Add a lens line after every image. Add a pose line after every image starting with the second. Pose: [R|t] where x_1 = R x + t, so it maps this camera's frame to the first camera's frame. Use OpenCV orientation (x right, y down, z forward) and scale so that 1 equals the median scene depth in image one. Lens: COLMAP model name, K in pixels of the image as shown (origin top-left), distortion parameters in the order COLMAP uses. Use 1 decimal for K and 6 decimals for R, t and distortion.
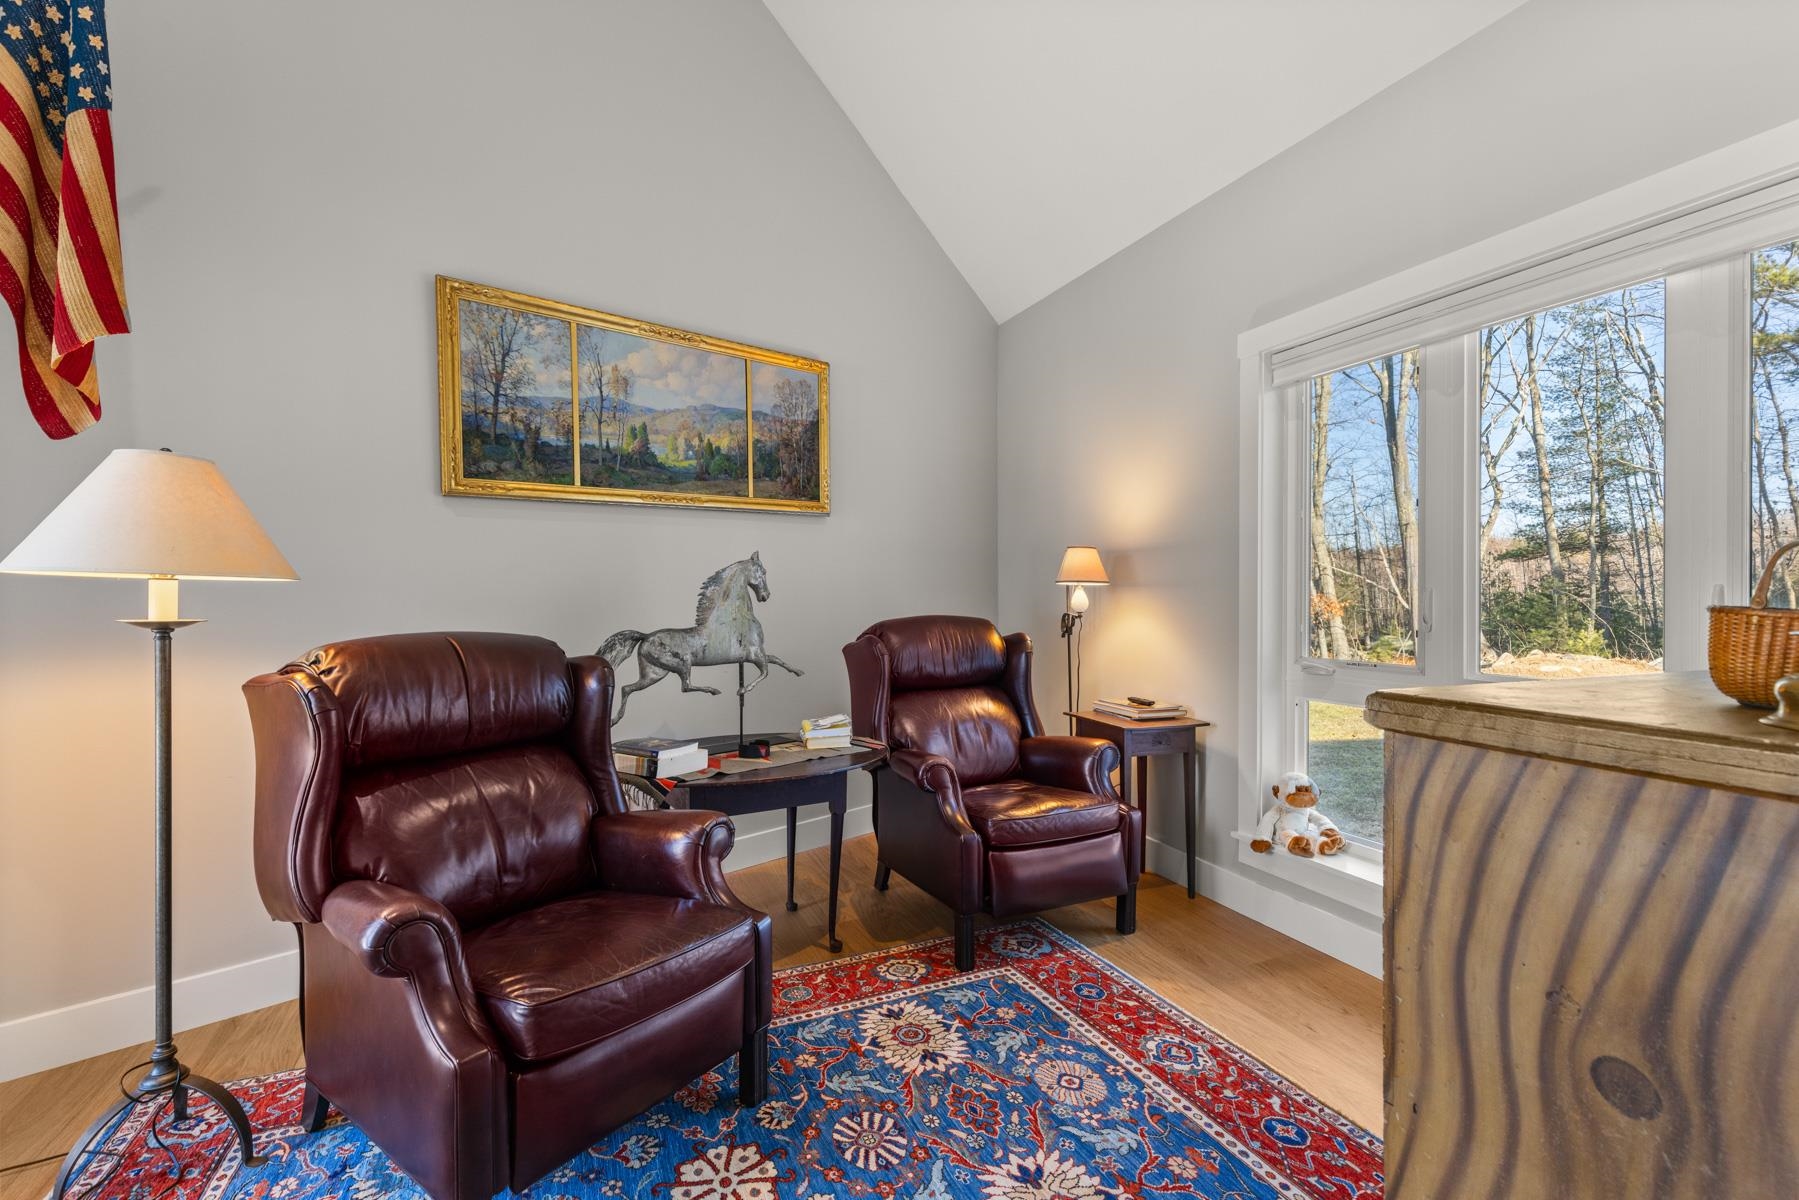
lens RADIAL K [[814.4, 0, 905.1], [0, 814.4, 598.4], [0, 0, 1]] dist [0.009646, -0.000071]
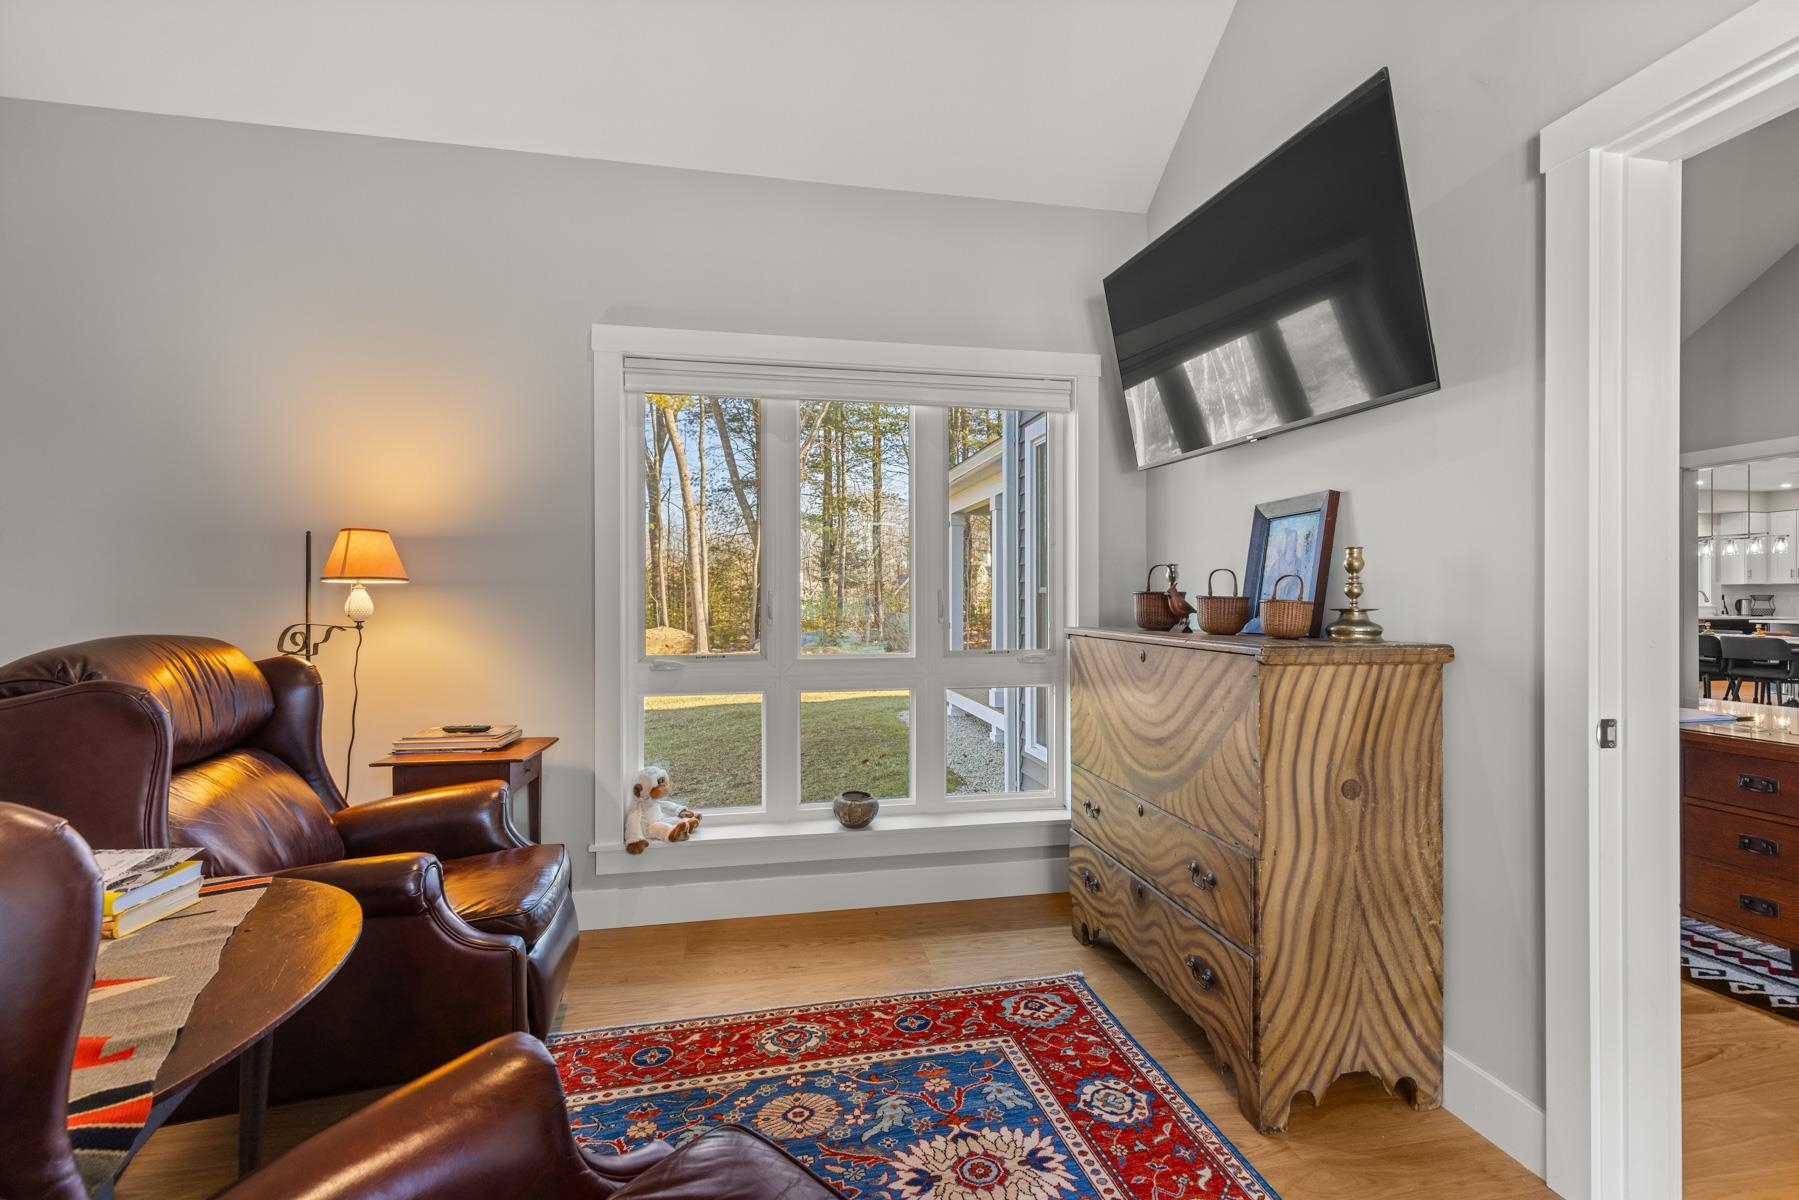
lens RADIAL K [[814.4, 0, 906.4], [0, 814.4, 601.1], [0, 0, 1]] dist [0.009646, -0.000071]
pose [[0.190574, -0.000589, 0.981673, -0.664734], [0.004216, 0.999991, -0.000218, 0.003813], [-0.981664, 0.004180, 0.190574, 0.668166]]
